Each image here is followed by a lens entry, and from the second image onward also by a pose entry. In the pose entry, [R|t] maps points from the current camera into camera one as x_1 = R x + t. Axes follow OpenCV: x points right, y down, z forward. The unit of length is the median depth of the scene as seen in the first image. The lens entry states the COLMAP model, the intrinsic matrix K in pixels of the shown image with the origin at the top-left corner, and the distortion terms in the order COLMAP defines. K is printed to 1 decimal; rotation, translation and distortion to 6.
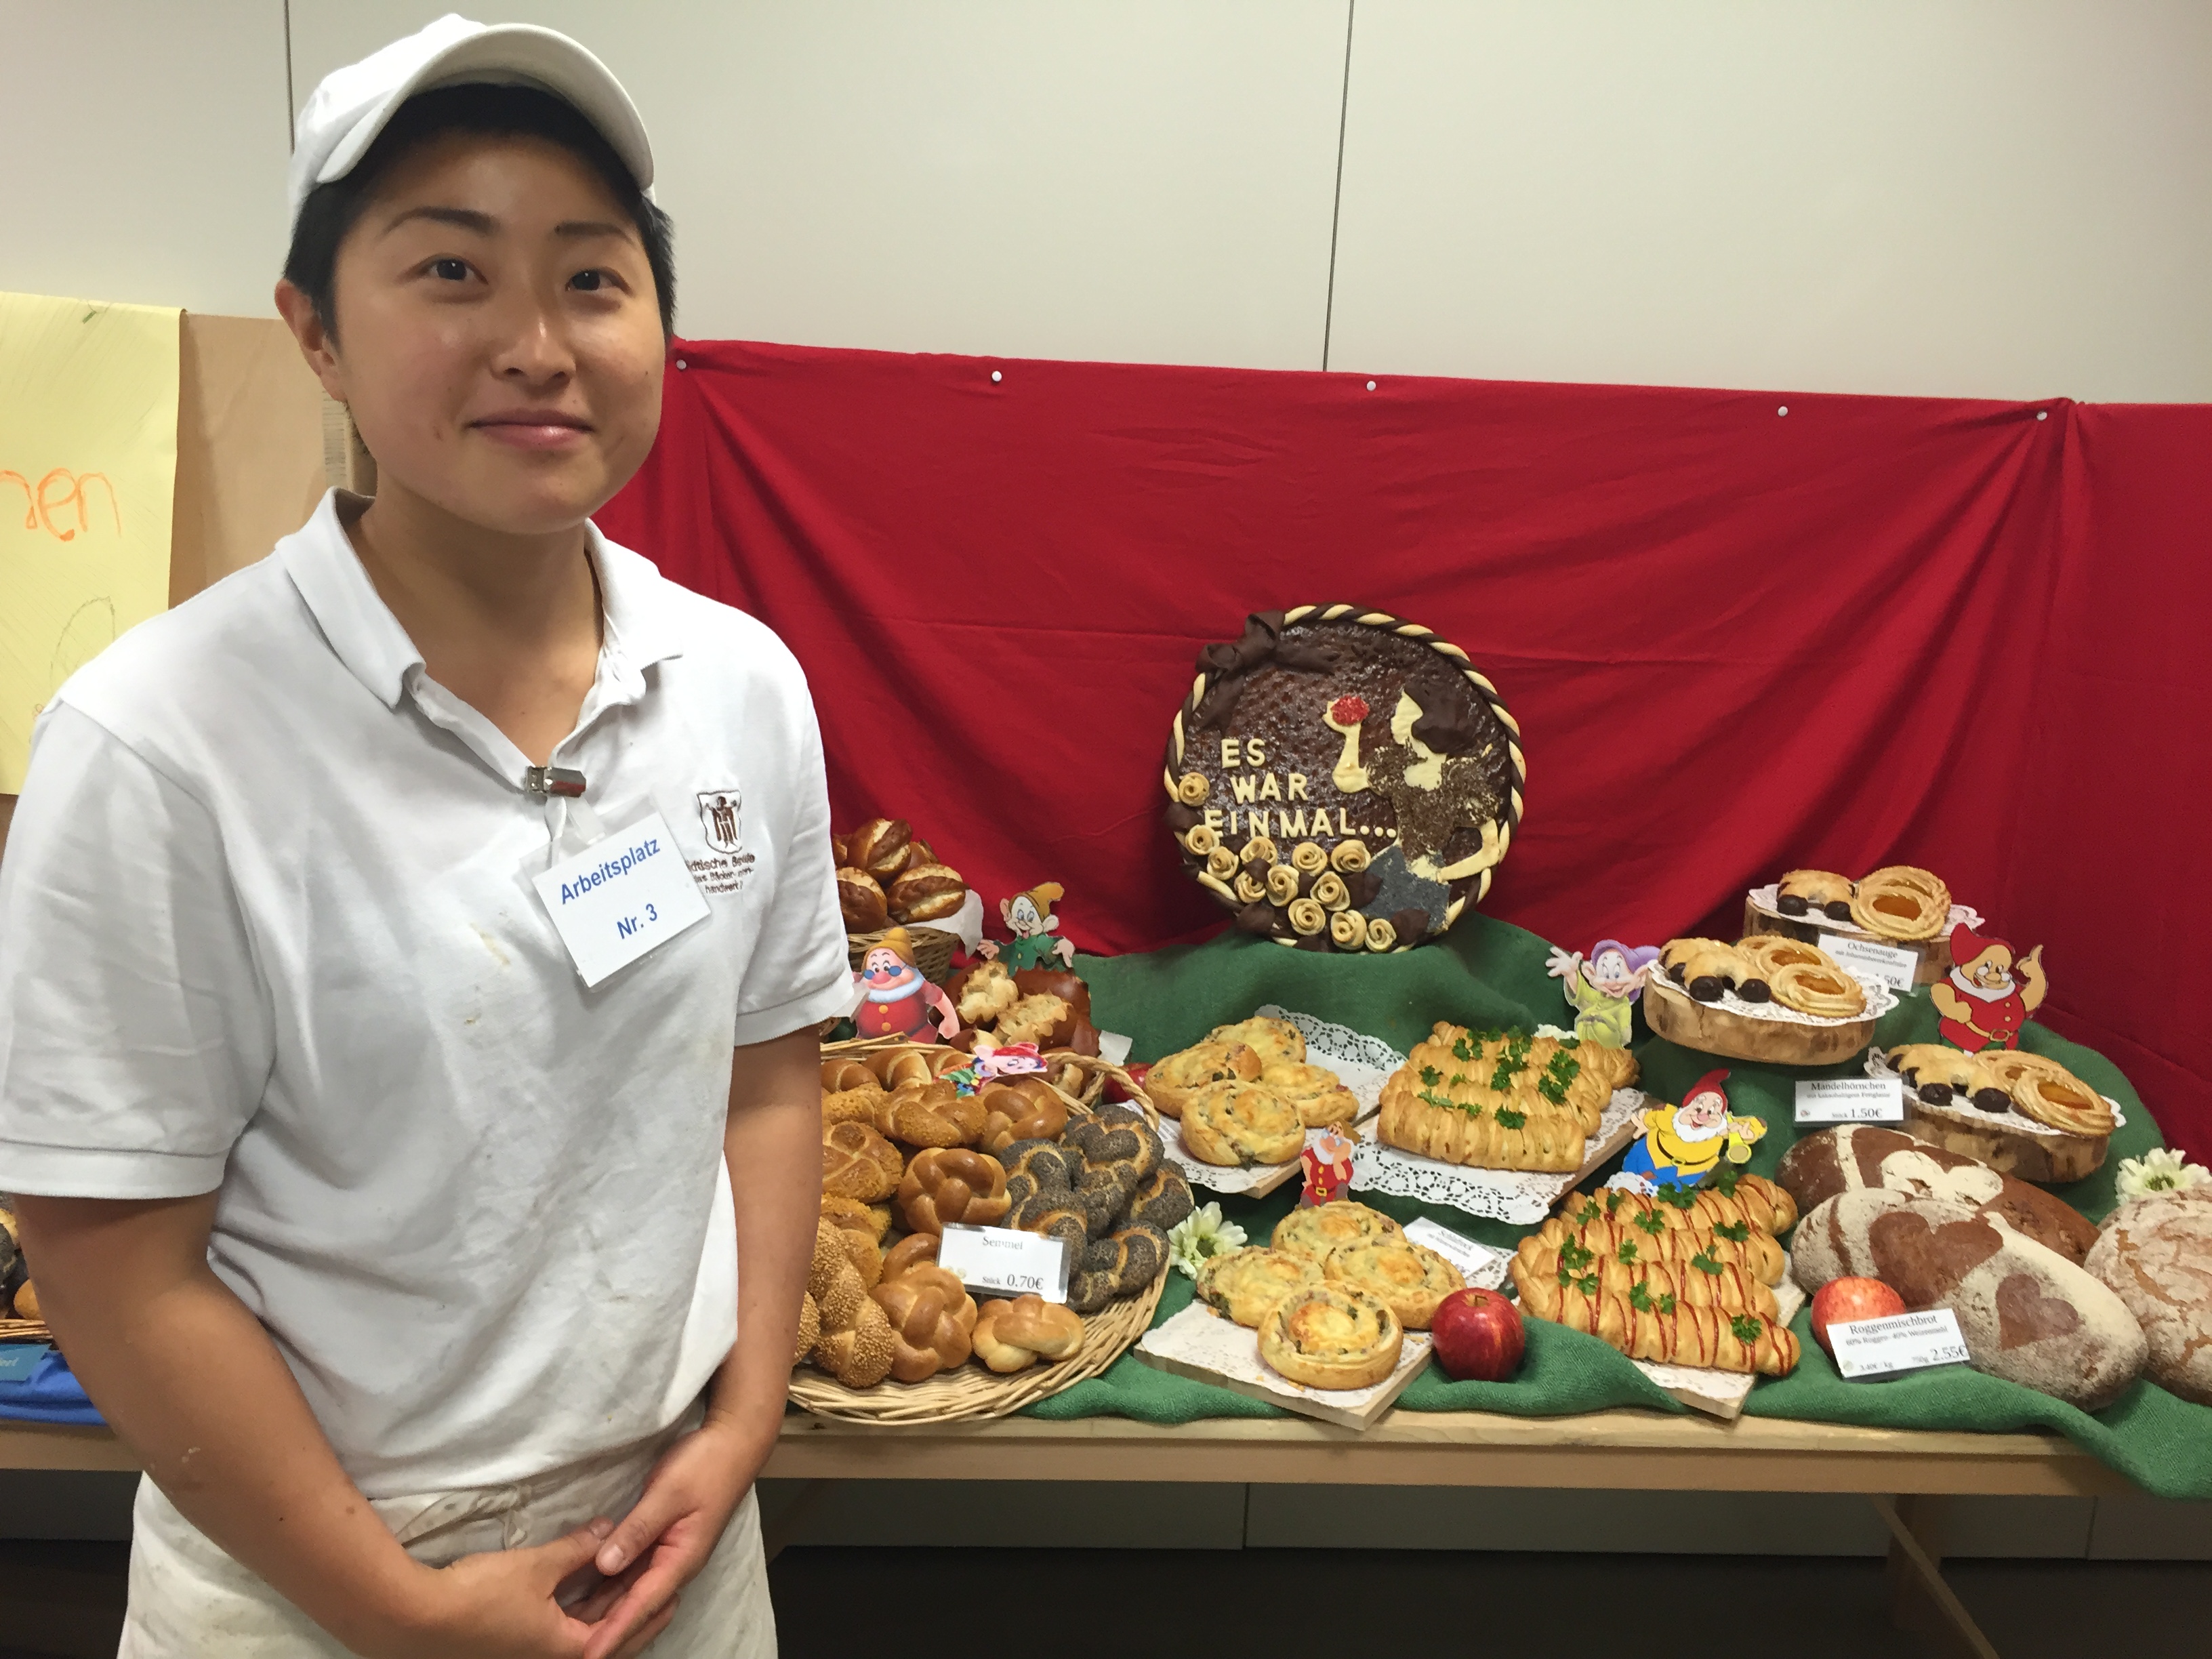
lens RADIAL K [[1957.6, 0, 1106.0], [0, 1957.6, 829.5], [0, 0, 1]] dist [0.074372, -0.002662]
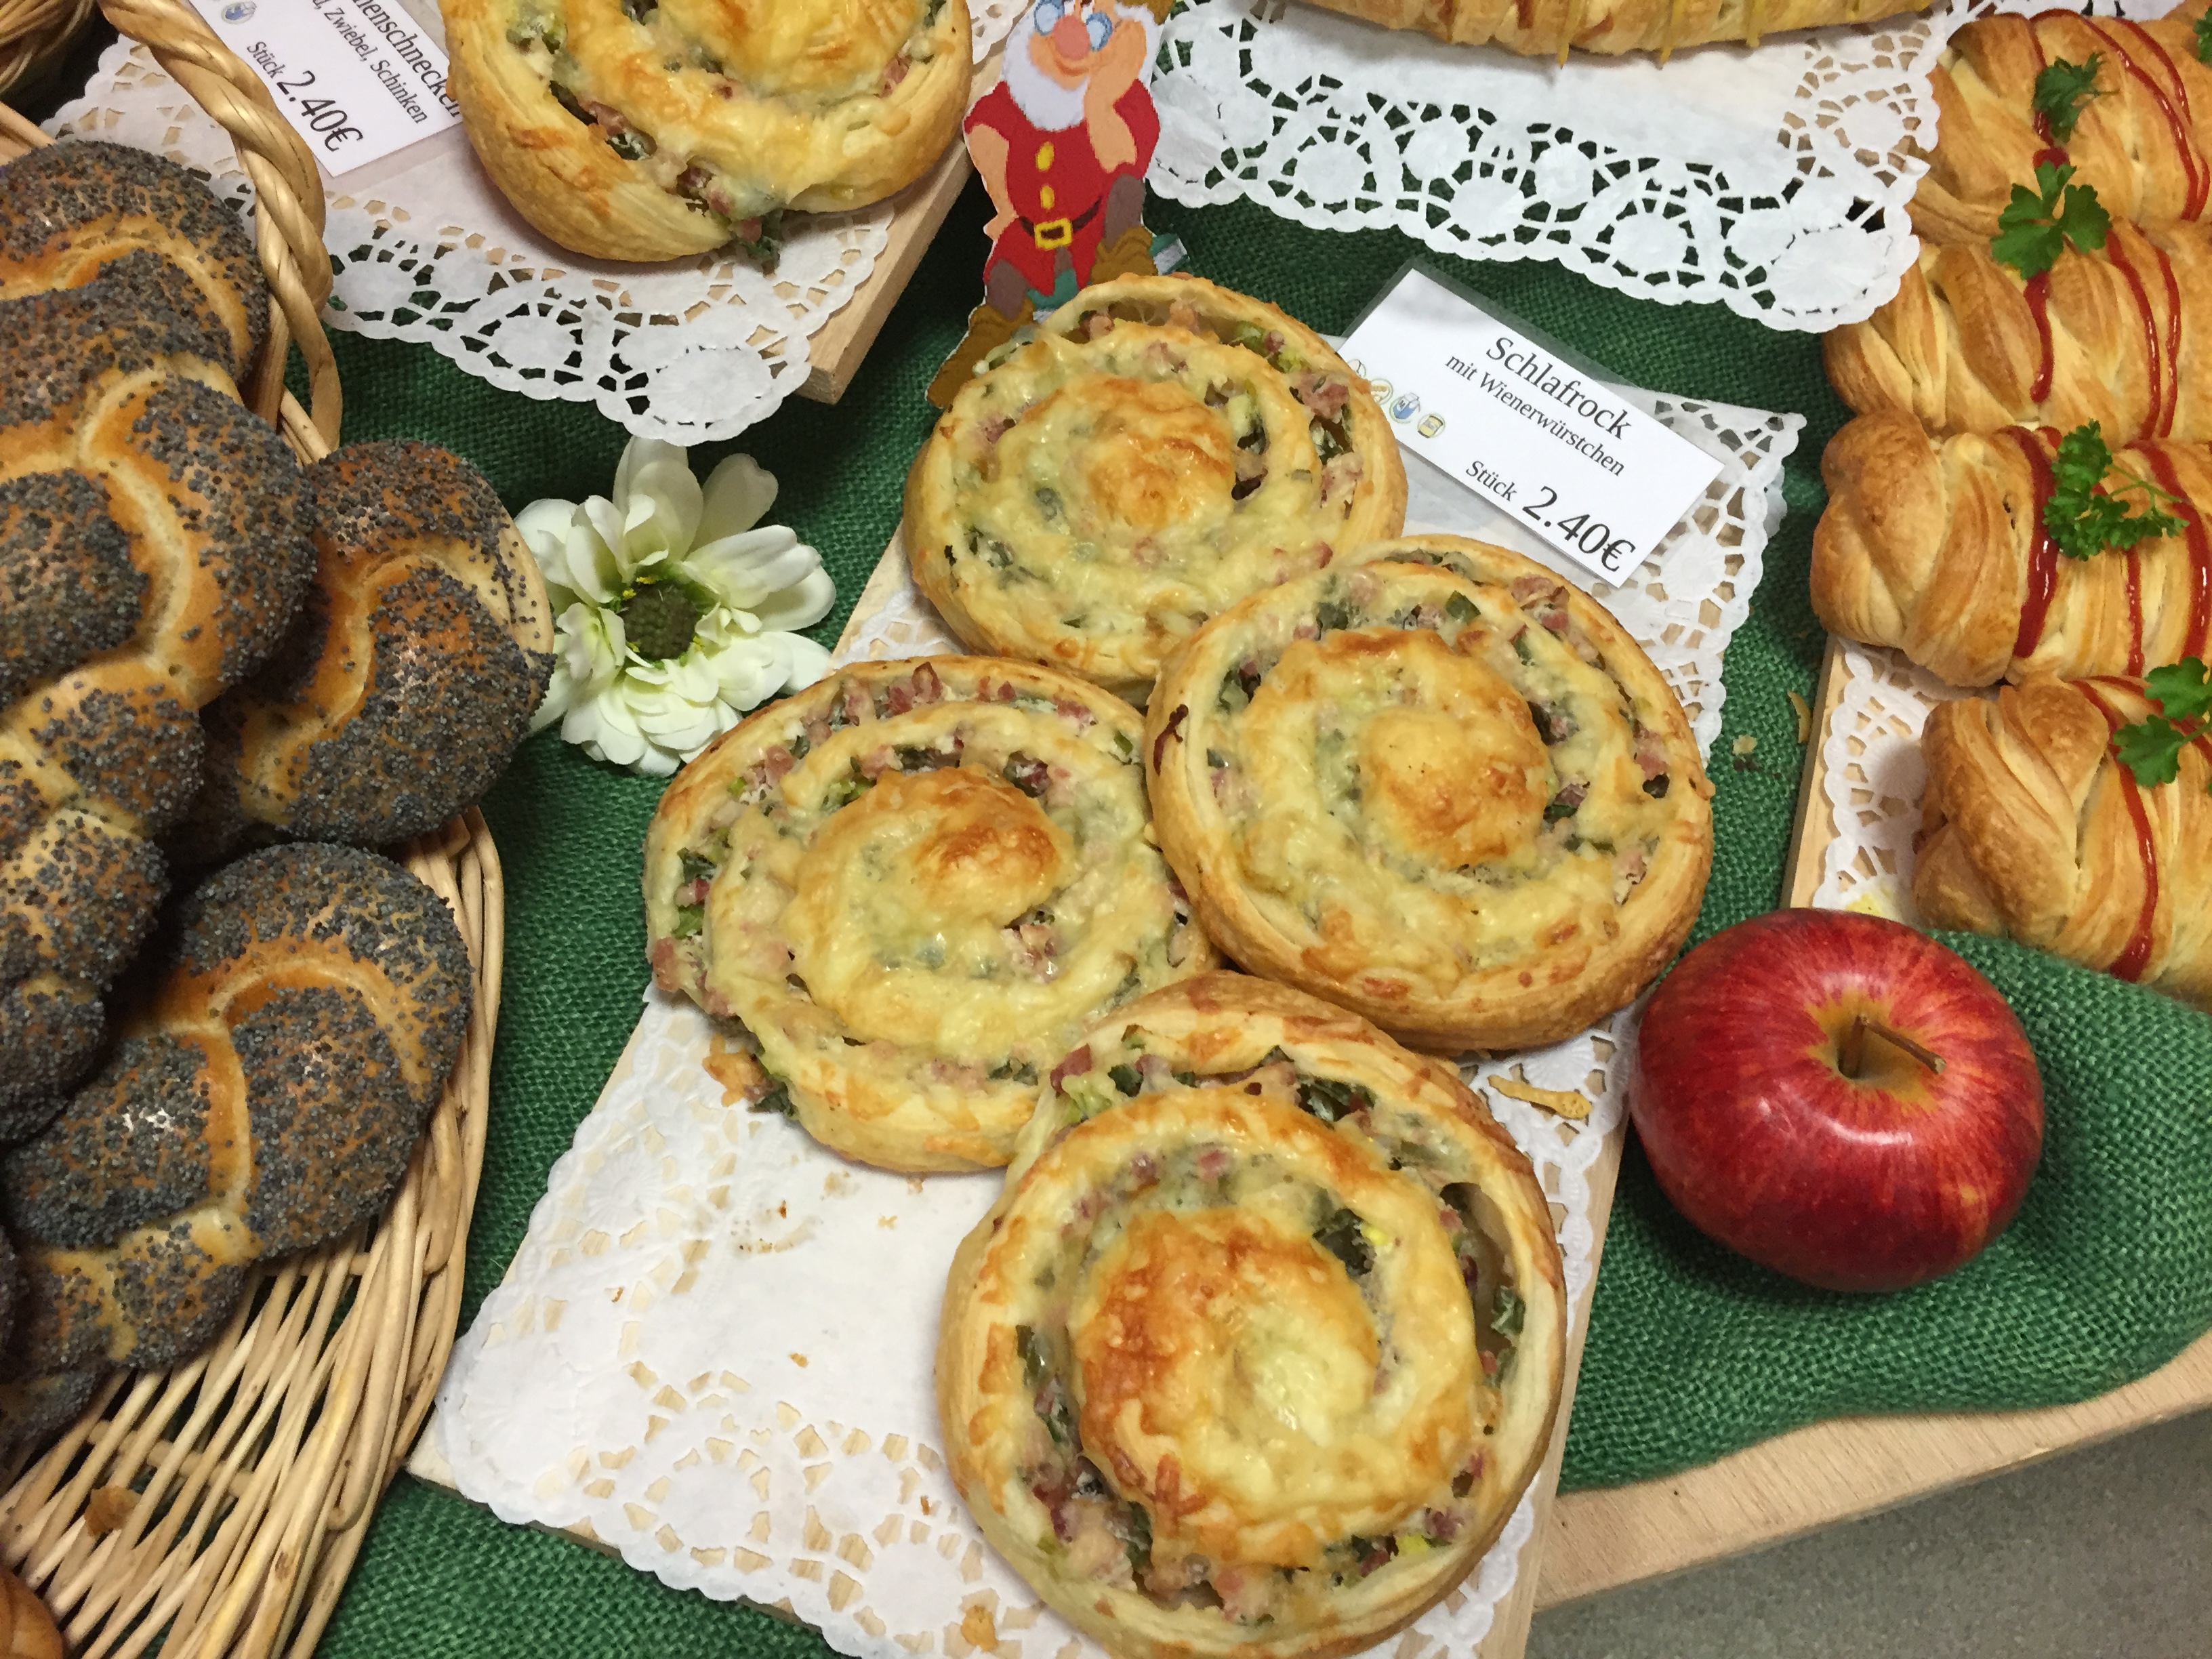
lens RADIAL K [[1957.6, 0, 1106.0], [0, 1957.6, 829.5], [0, 0, 1]] dist [0.074372, -0.002662]
pose [[0.975021, -0.200951, 0.094618, 0.074371], [0.071602, 0.687621, 0.722530, 0.044704], [-0.210254, -0.697708, 0.684834, 0.753944]]
